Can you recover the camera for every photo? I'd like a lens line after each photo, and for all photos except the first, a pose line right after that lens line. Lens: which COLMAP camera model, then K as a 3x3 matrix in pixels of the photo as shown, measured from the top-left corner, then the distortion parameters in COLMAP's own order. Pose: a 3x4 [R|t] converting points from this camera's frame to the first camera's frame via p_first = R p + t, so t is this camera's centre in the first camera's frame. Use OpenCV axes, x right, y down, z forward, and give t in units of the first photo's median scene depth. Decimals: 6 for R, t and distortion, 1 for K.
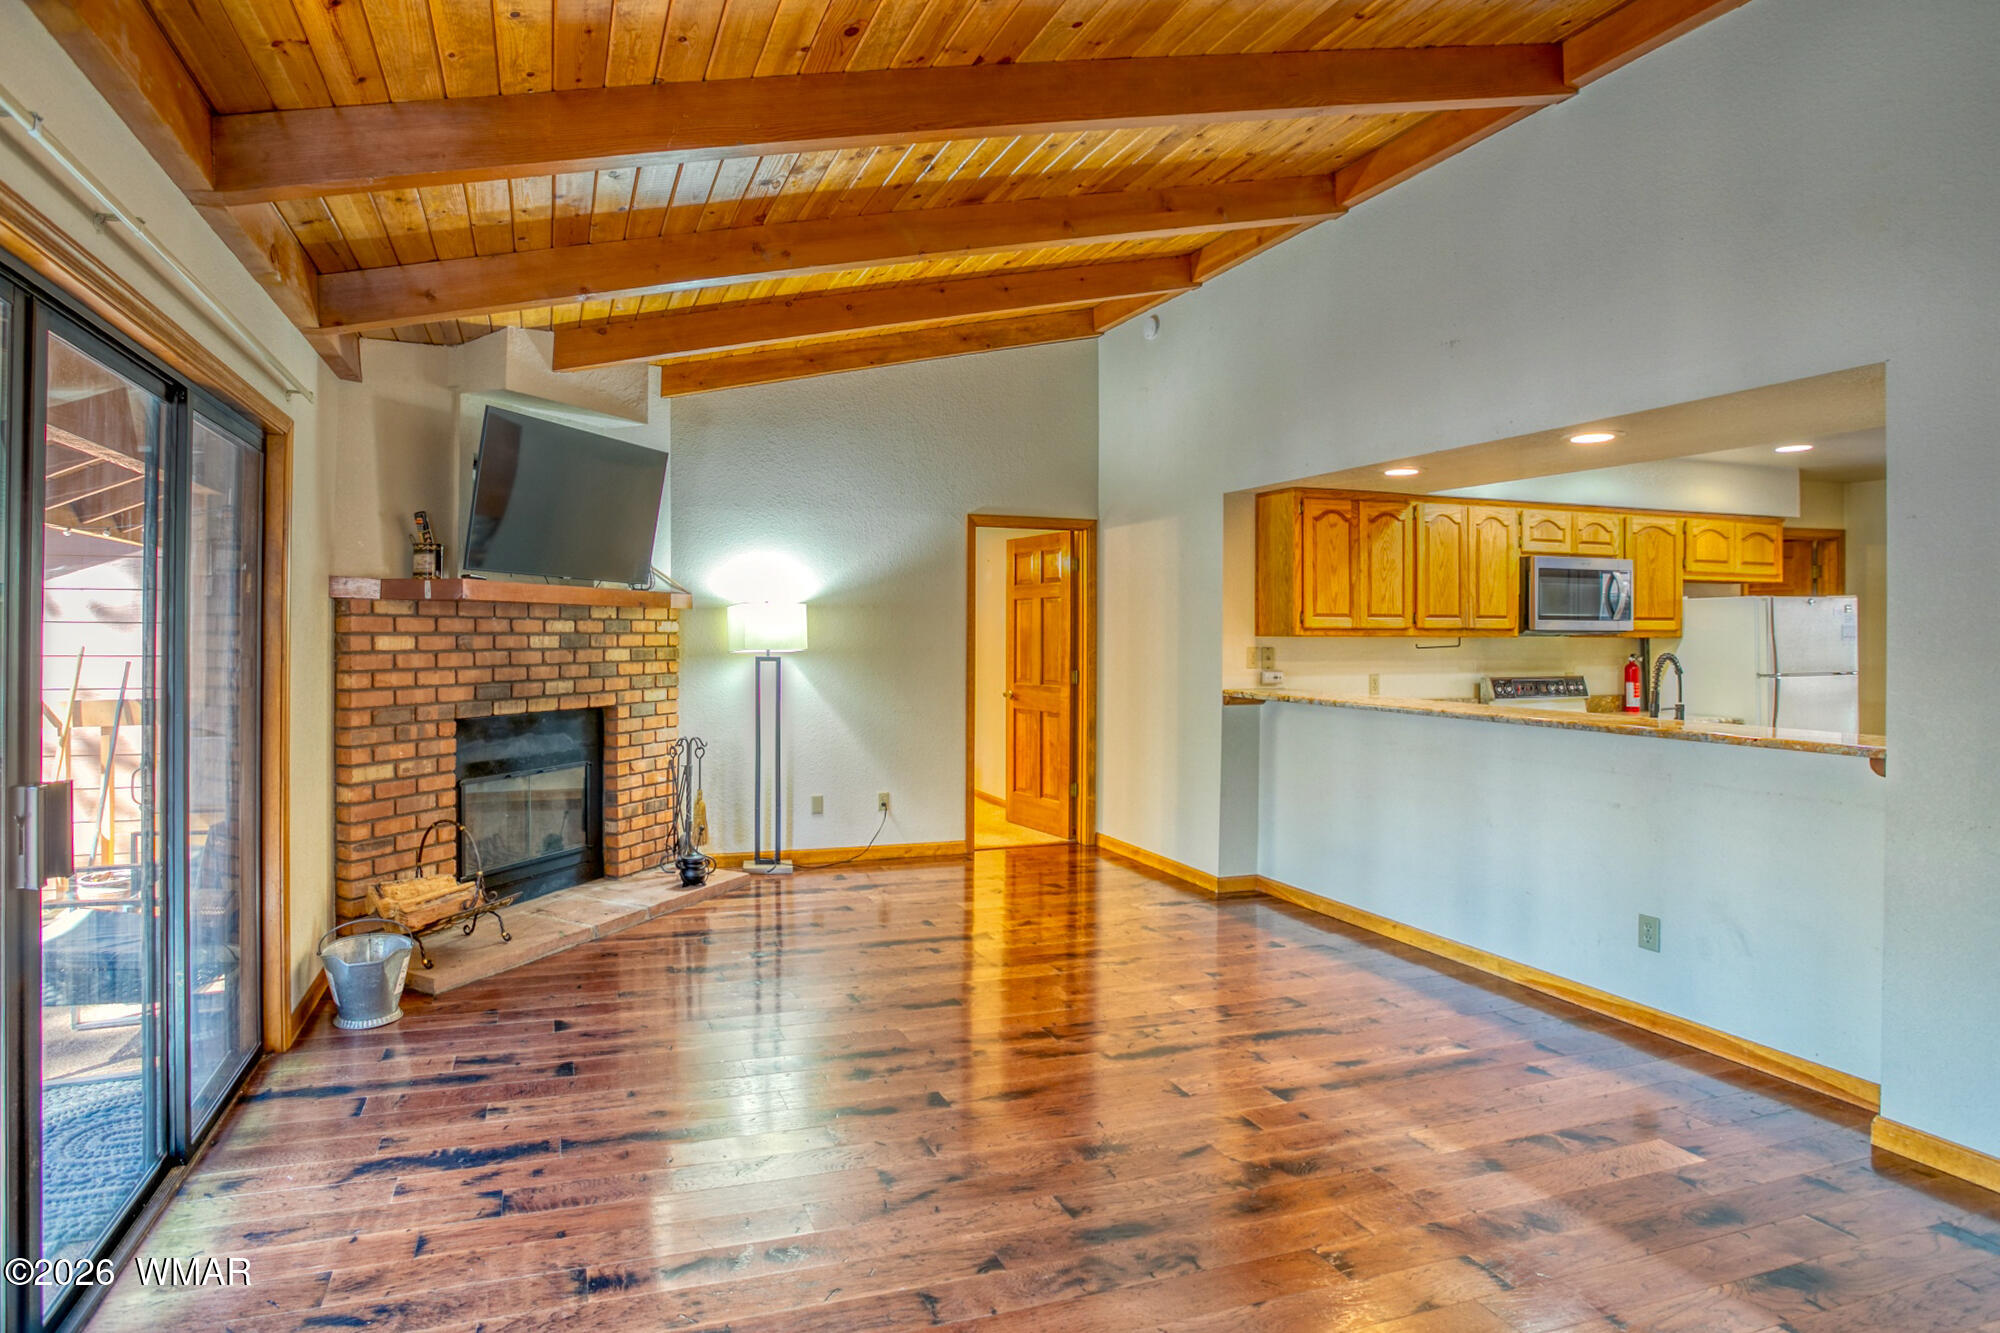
lens RADIAL K [[1084.6, 0, 847.0], [0, 1084.6, 631.3], [0, 0, 1]] dist [-0.054767, 0.002755]
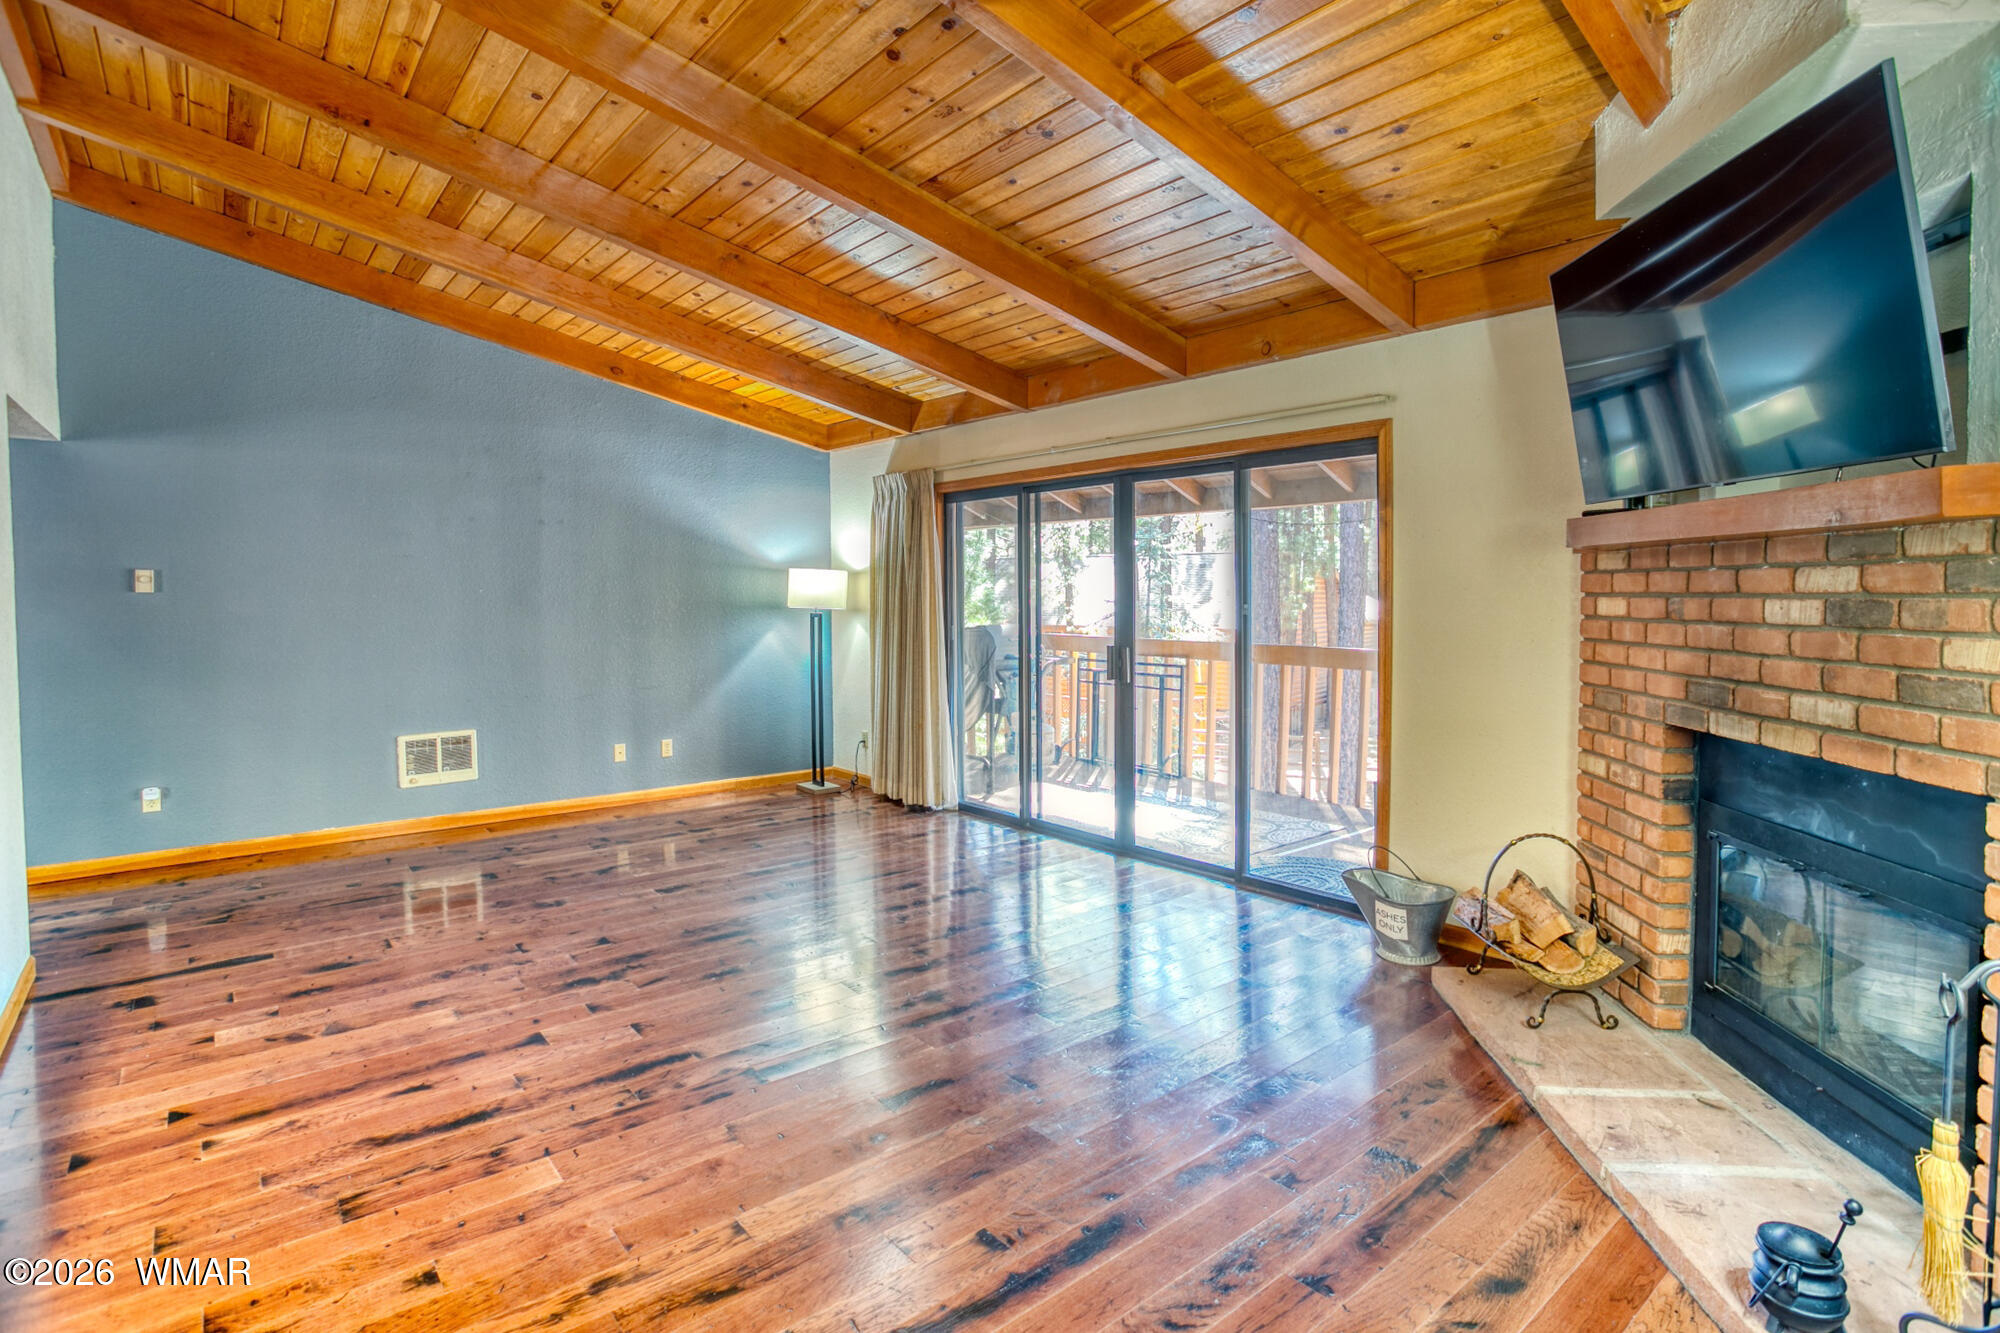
lens RADIAL K [[974.4, 0, 1035.0], [0, 974.4, 612.8], [0, 0, 1]] dist [-0.048952, 0.013819]
pose [[-0.903223, 0.013142, -0.428971, 0.213732], [0.006332, 0.999830, 0.017299, 0.000470], [0.429125, 0.012909, -0.903153, 1.212975]]
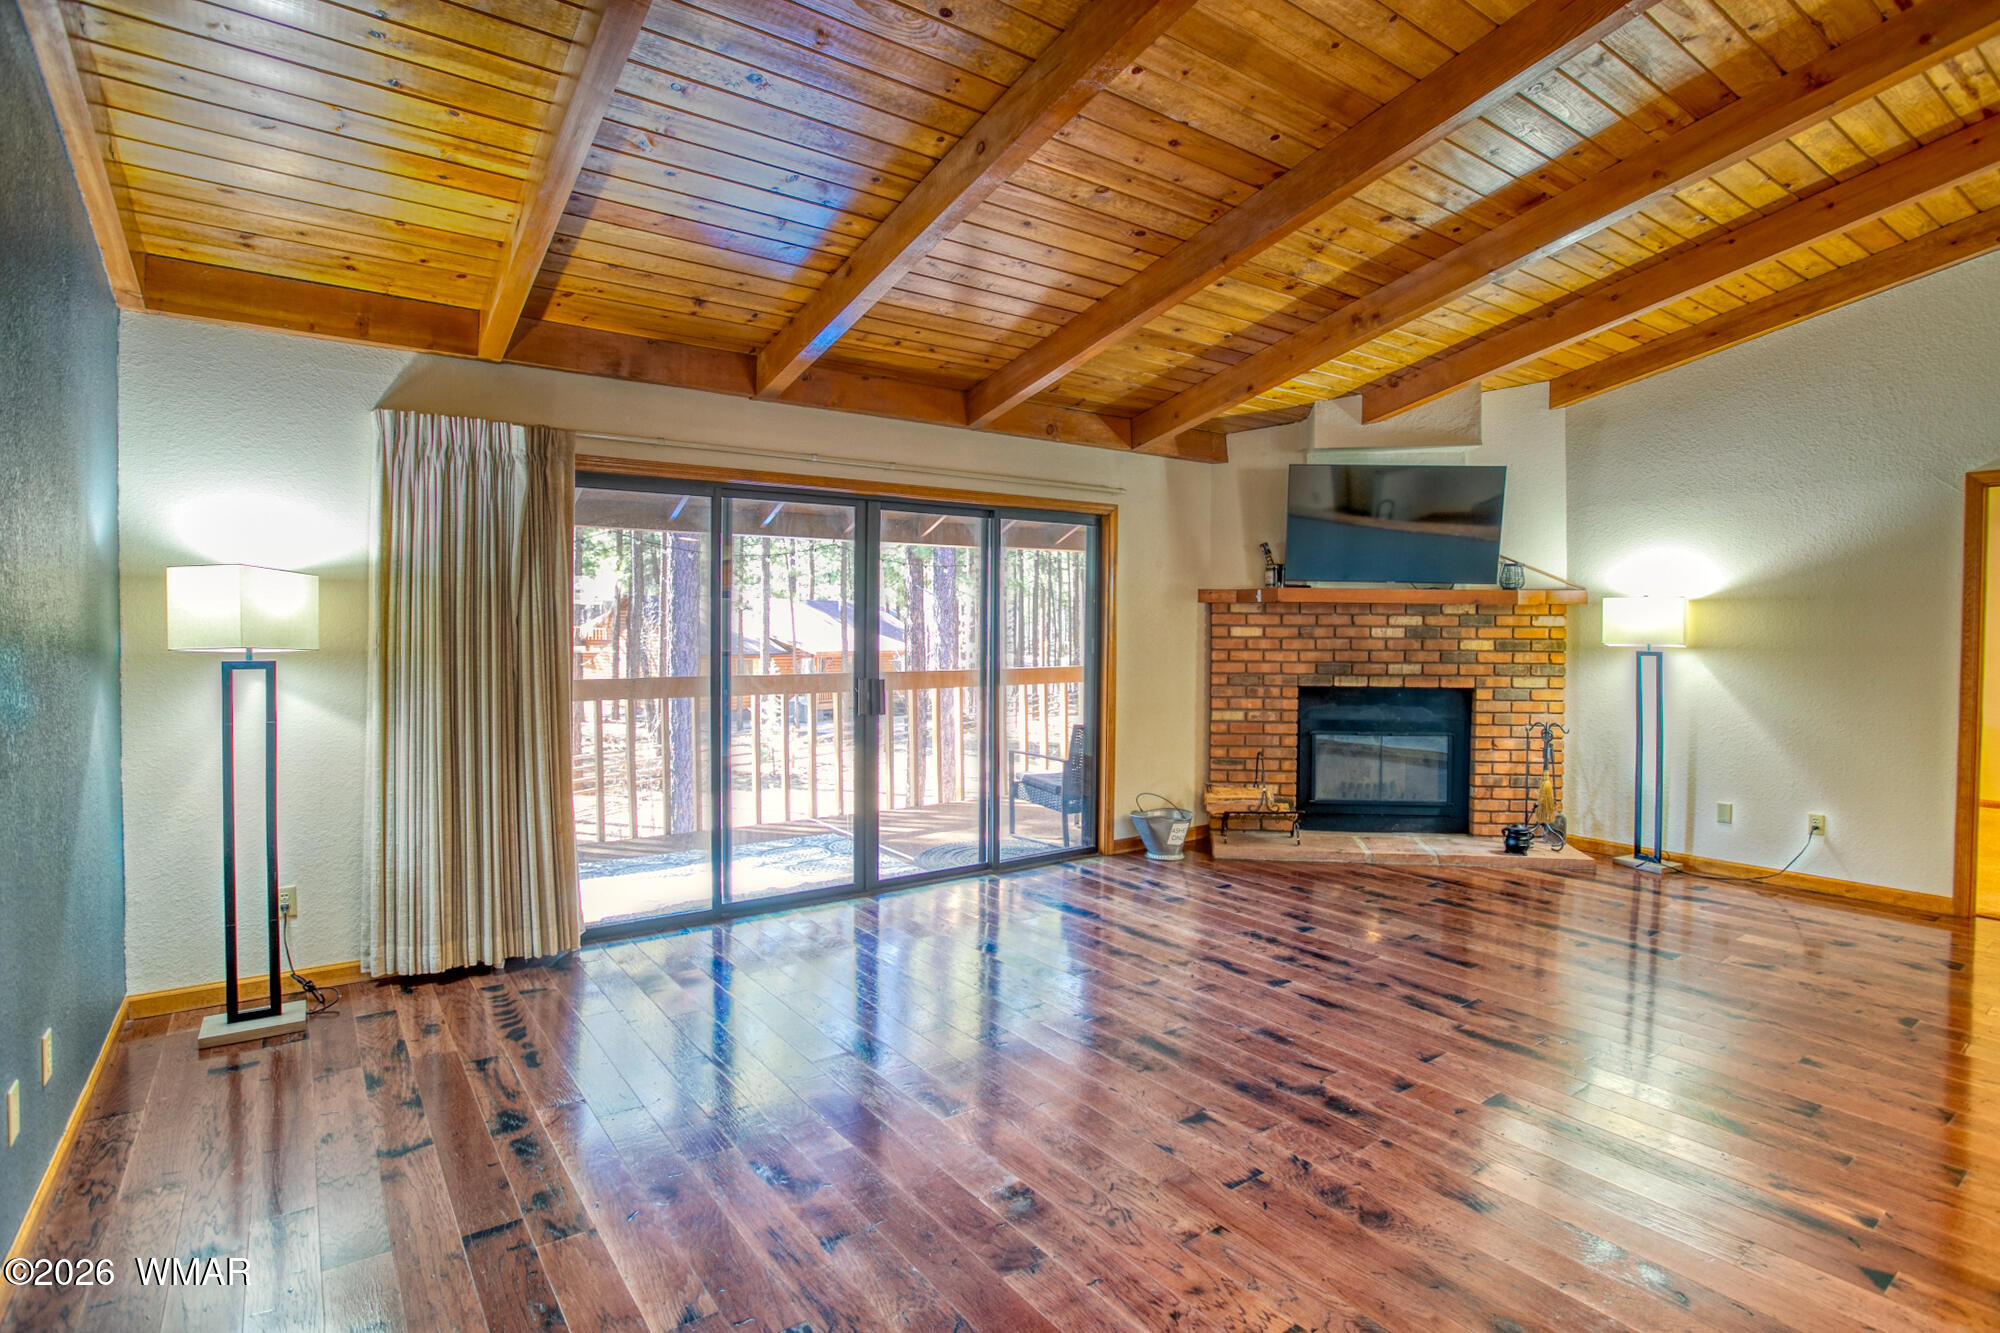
lens RADIAL K [[974.4, 0, 968.7], [0, 974.4, 644.7], [0, 0, 1]] dist [-0.048952, 0.013819]
pose [[0.321553, 0.021450, -0.946648, 0.629297], [-0.002205, 0.999758, 0.021904, -0.000025], [0.946889, -0.004956, 0.321523, 0.156715]]
